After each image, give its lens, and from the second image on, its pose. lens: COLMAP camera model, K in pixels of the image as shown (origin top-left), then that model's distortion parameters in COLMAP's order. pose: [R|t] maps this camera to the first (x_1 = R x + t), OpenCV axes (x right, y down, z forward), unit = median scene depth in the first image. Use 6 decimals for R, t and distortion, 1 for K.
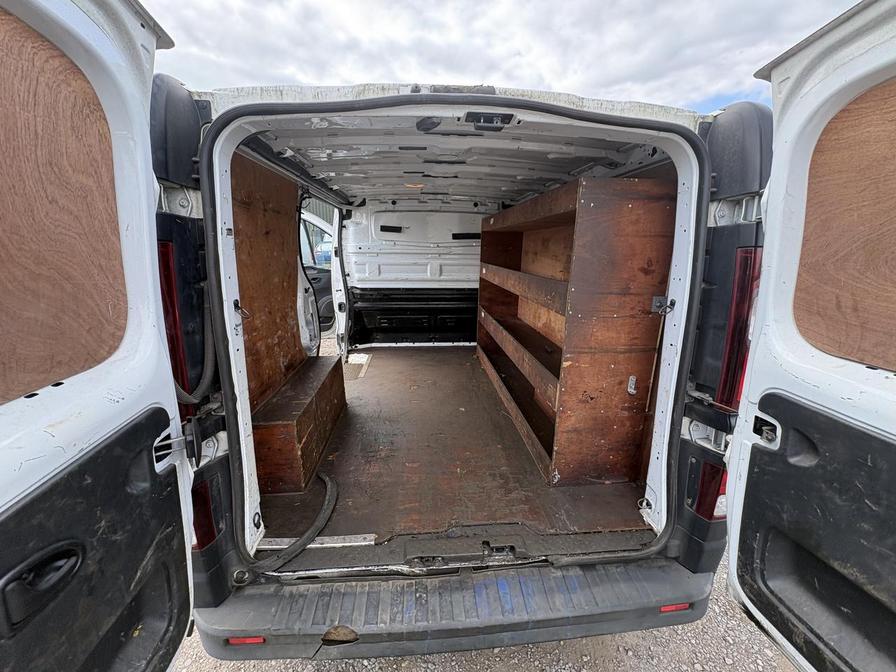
lens RADIAL K [[356.3, 0, 446.2], [0, 356.3, 335.6], [0, 0, 1]] dist [0.001084, 0.000198]
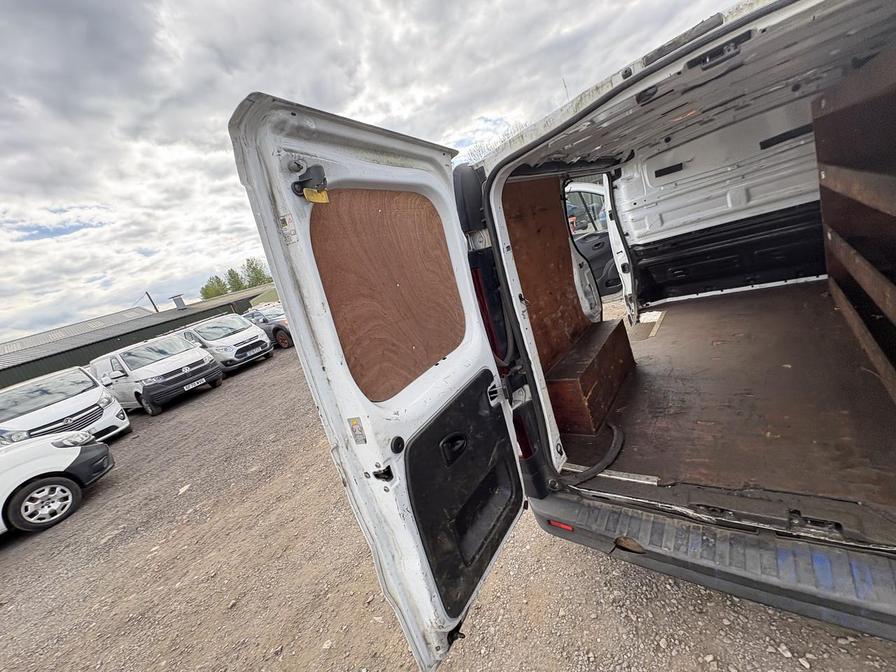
lens RADIAL K [[361.3, 0, 448.2], [0, 361.3, 335.6], [0, 0, 1]] dist [0.001655, 0.000037]
pose [[0.683180, -0.082768, -0.725544, 0.336071], [0.162336, 0.985909, 0.040388, -0.056193], [0.711977, -0.145374, 0.686989, -0.296085]]
